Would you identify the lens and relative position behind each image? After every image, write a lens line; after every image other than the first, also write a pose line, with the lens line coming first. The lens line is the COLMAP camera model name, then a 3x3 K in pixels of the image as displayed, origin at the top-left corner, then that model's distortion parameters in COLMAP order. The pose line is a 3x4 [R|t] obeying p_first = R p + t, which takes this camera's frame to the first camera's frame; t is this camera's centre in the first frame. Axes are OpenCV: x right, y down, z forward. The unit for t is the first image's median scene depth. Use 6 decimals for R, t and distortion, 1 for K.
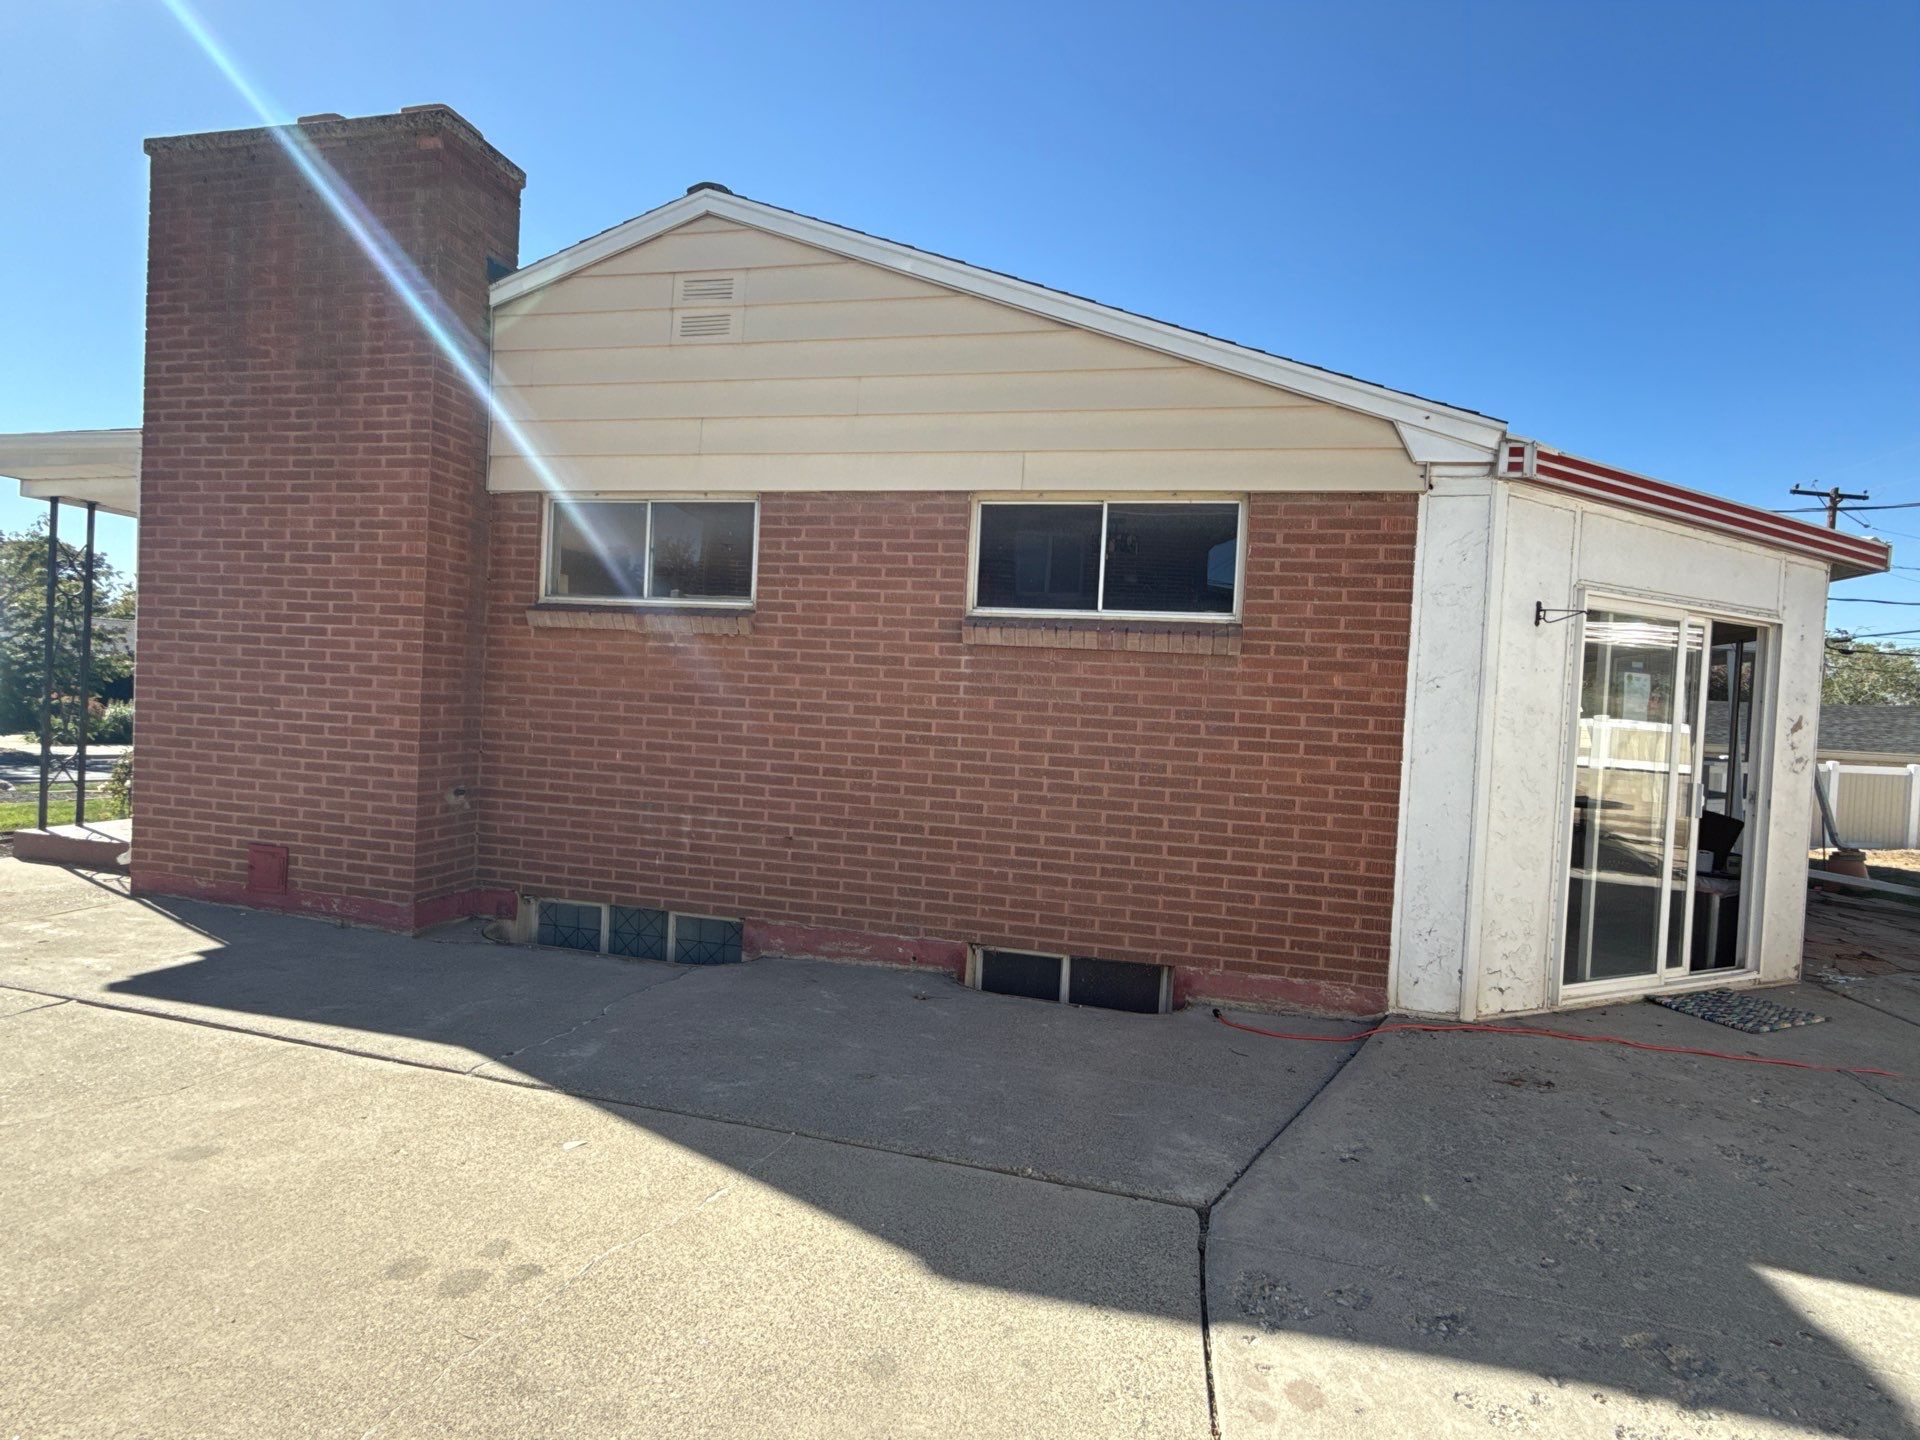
lens RADIAL K [[944.4, 0, 960.0], [0, 944.4, 720.0], [0, 0, 1]] dist [0.012000, 0.000269]
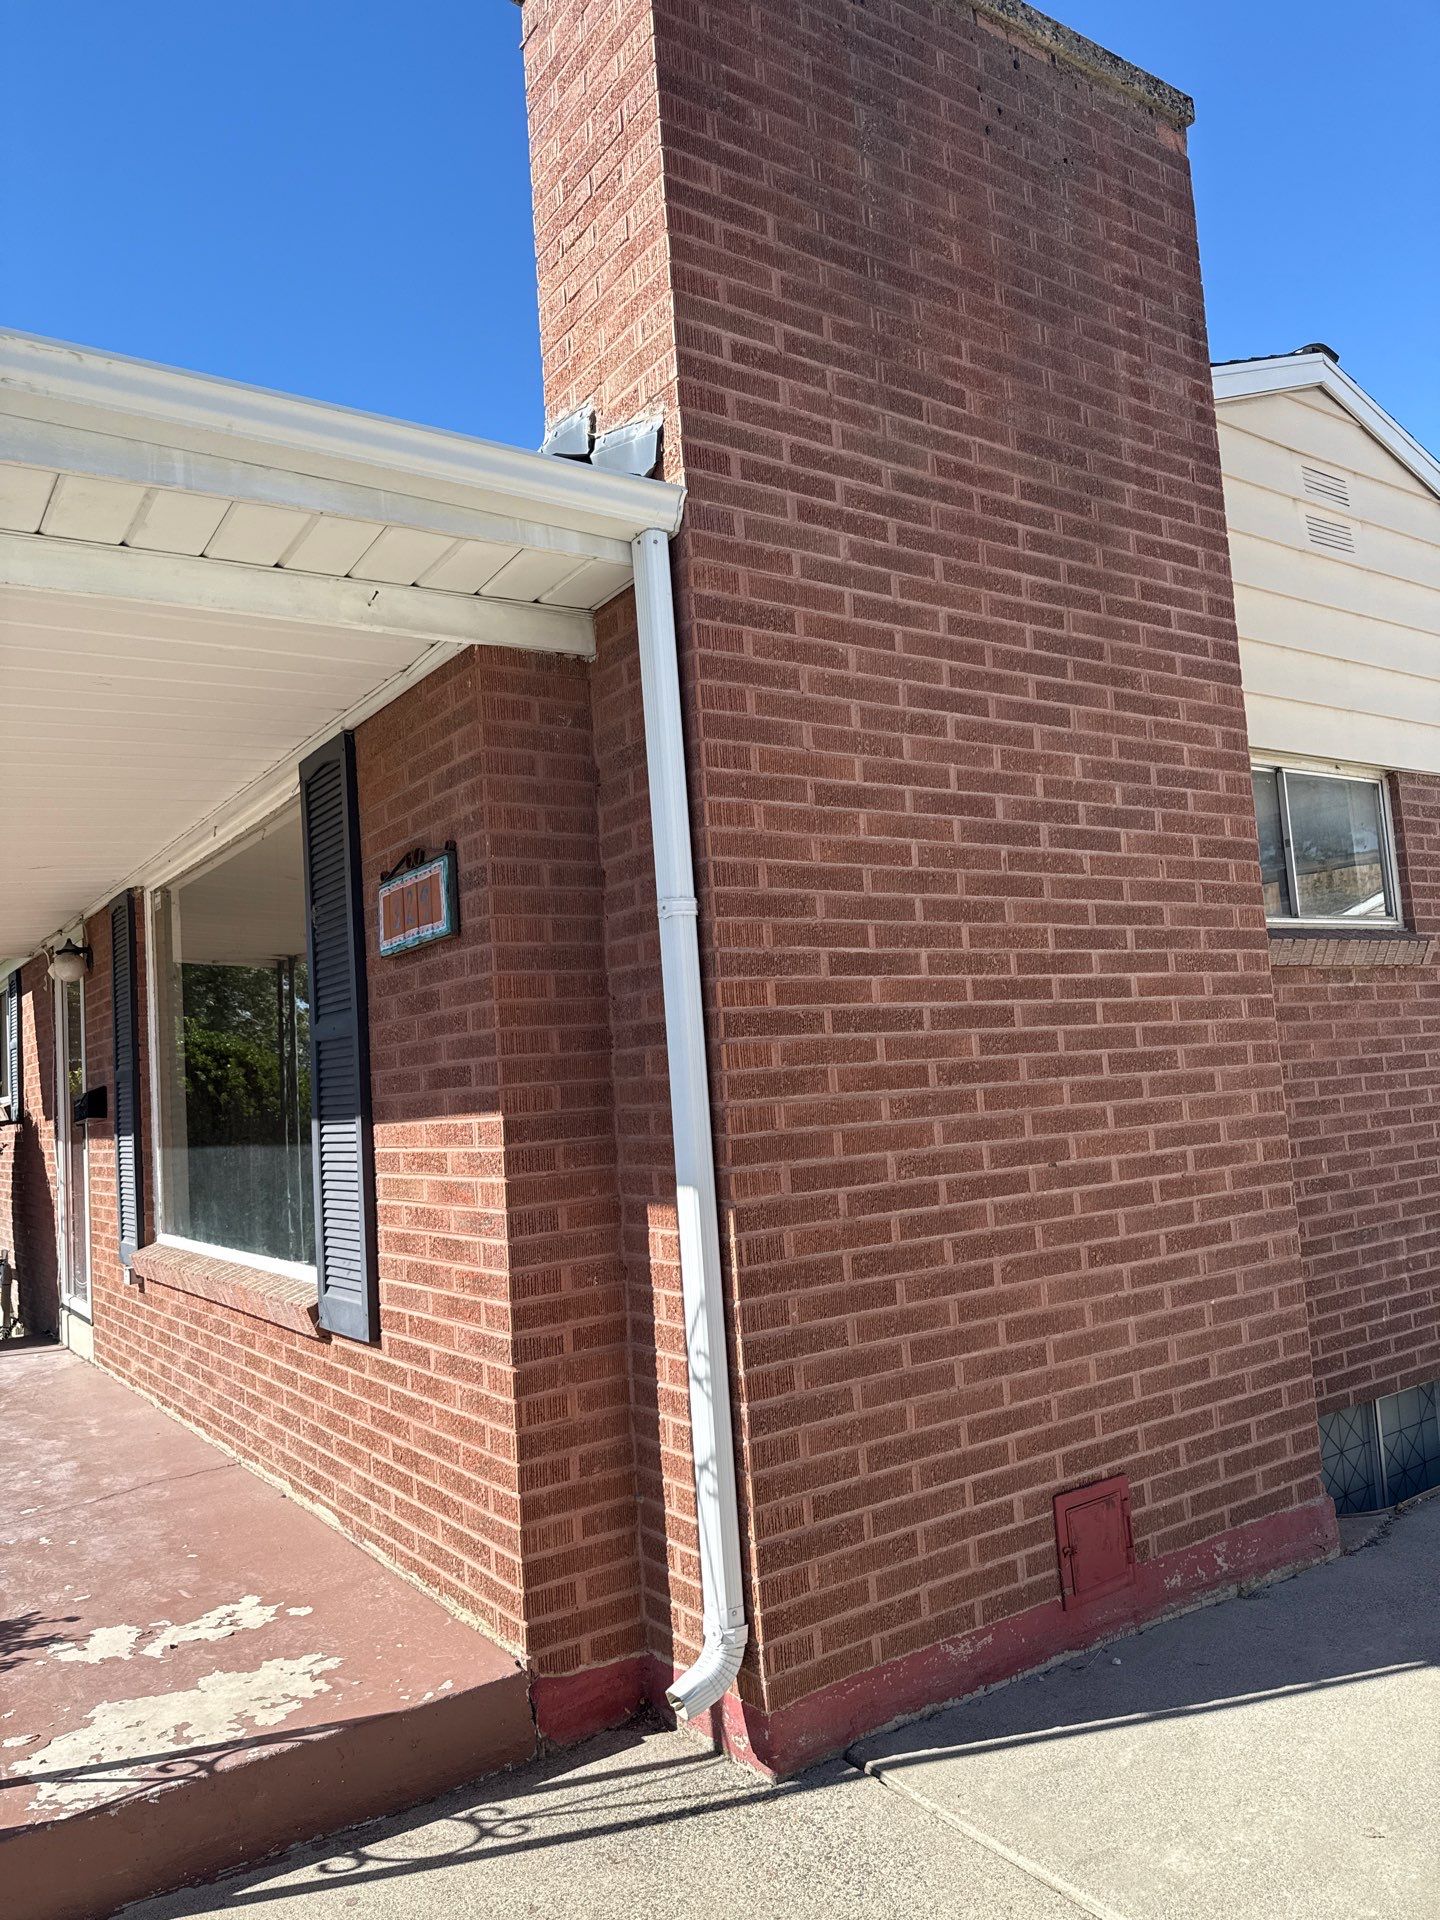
lens RADIAL K [[1340.0, 0, 720.0], [0, 1340.0, 960.0], [0, 0, 1]] dist [0.098171, -0.137930]
pose [[0.663944, -0.028568, 0.747236, -1.344361], [0.117530, 0.990837, -0.066548, -0.086717], [-0.738488, 0.132007, 0.661218, 0.705868]]
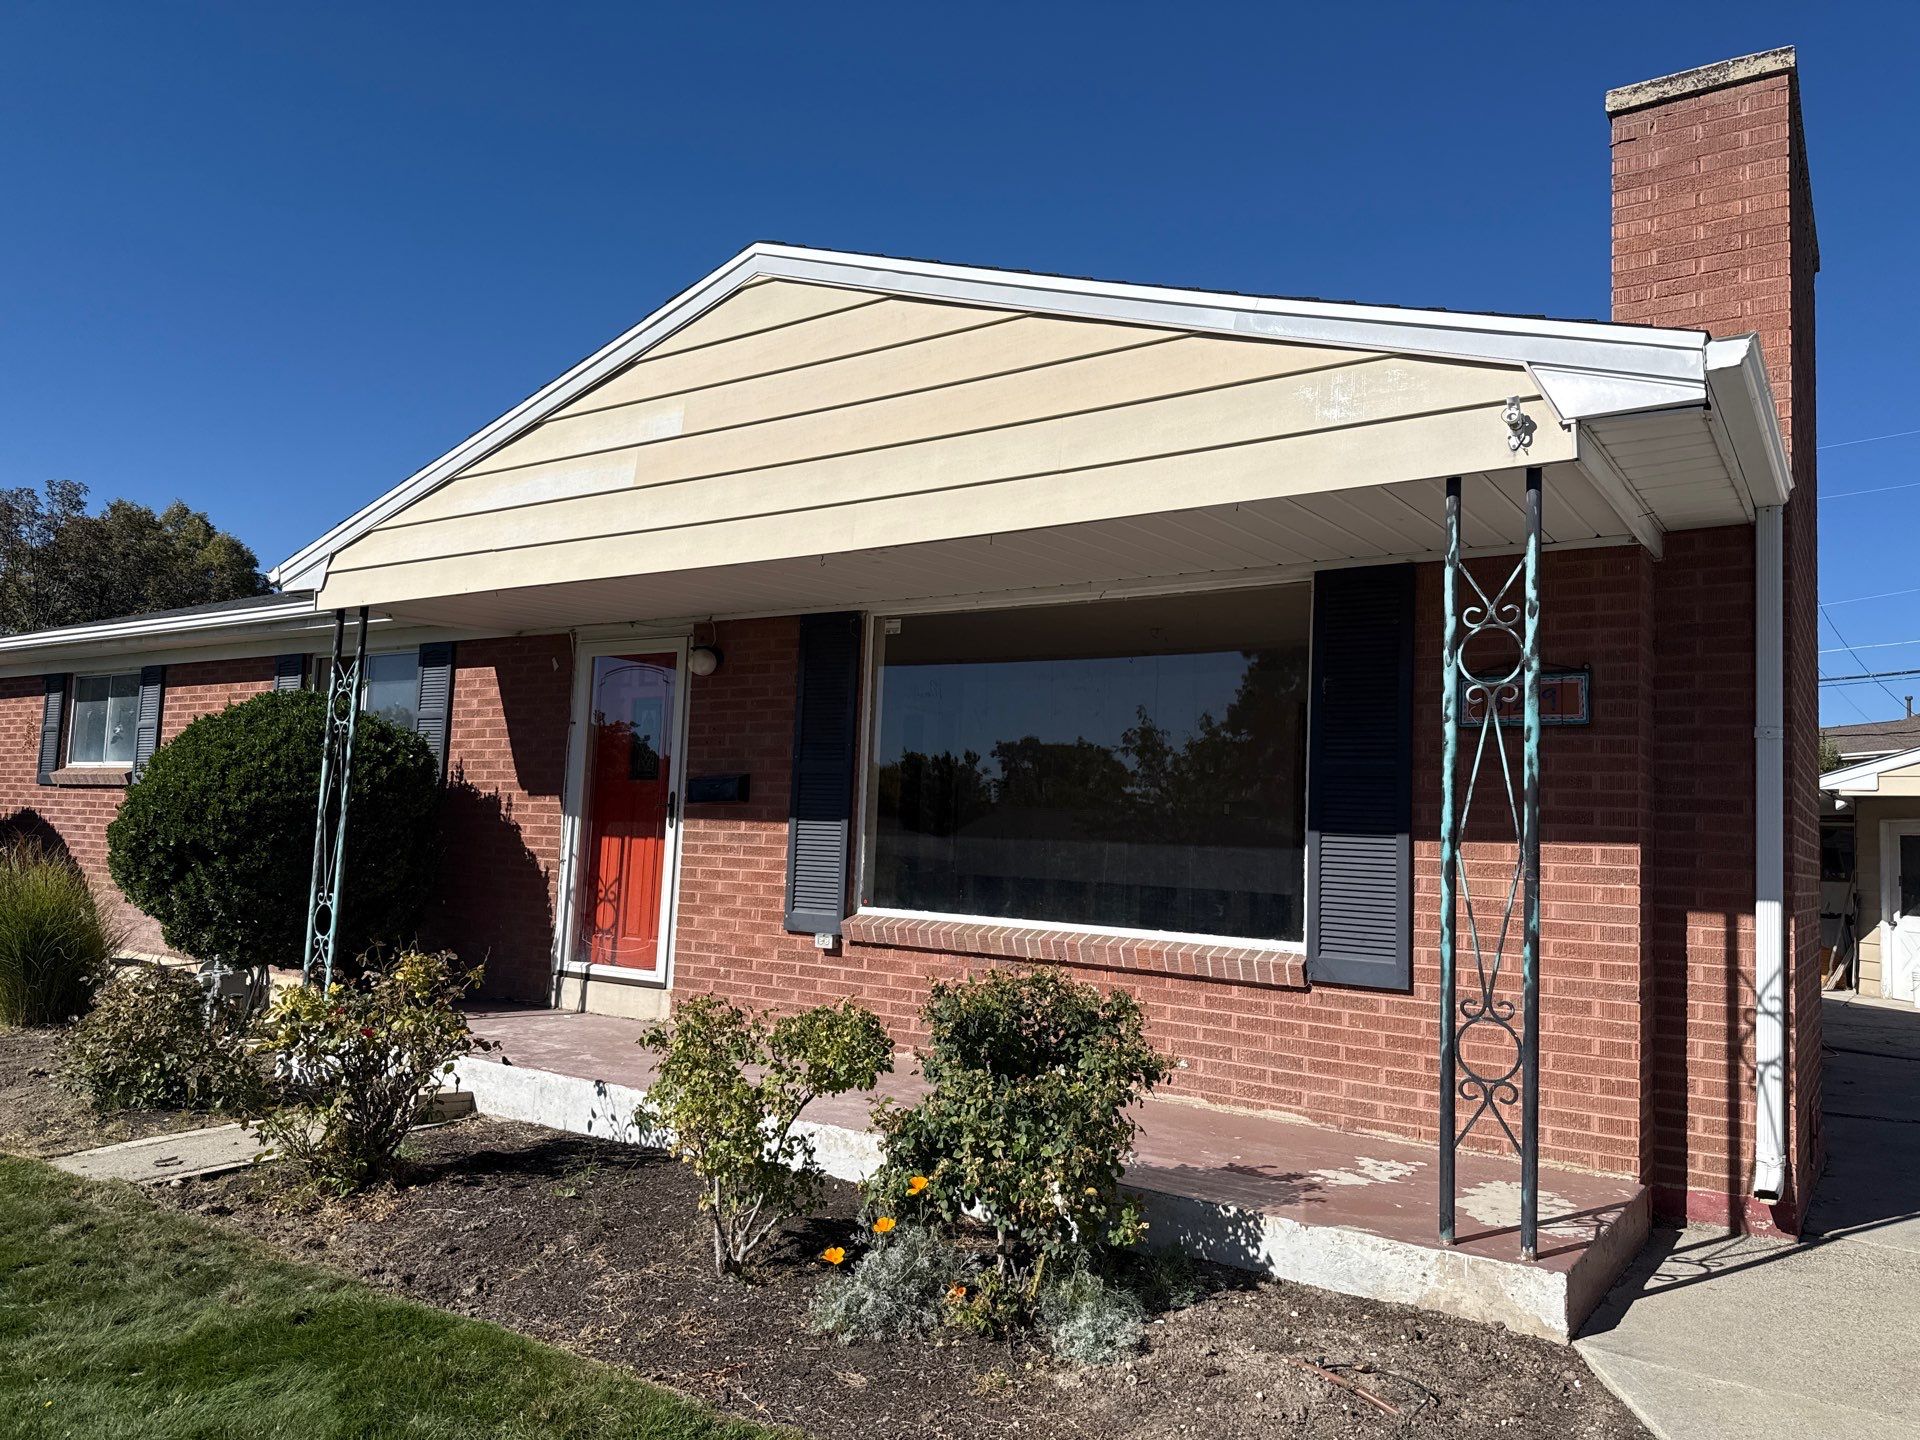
lens RADIAL K [[1340.0, 0, 960.0], [0, 1340.0, 720.0], [0, 0, 1]] dist [0.098171, -0.137930]
pose [[0.356567, 0.052437, 0.932797, -2.047417], [-0.004097, 0.998502, -0.054564, -0.103676], [-0.934261, 0.015634, 0.356247, 1.301472]]
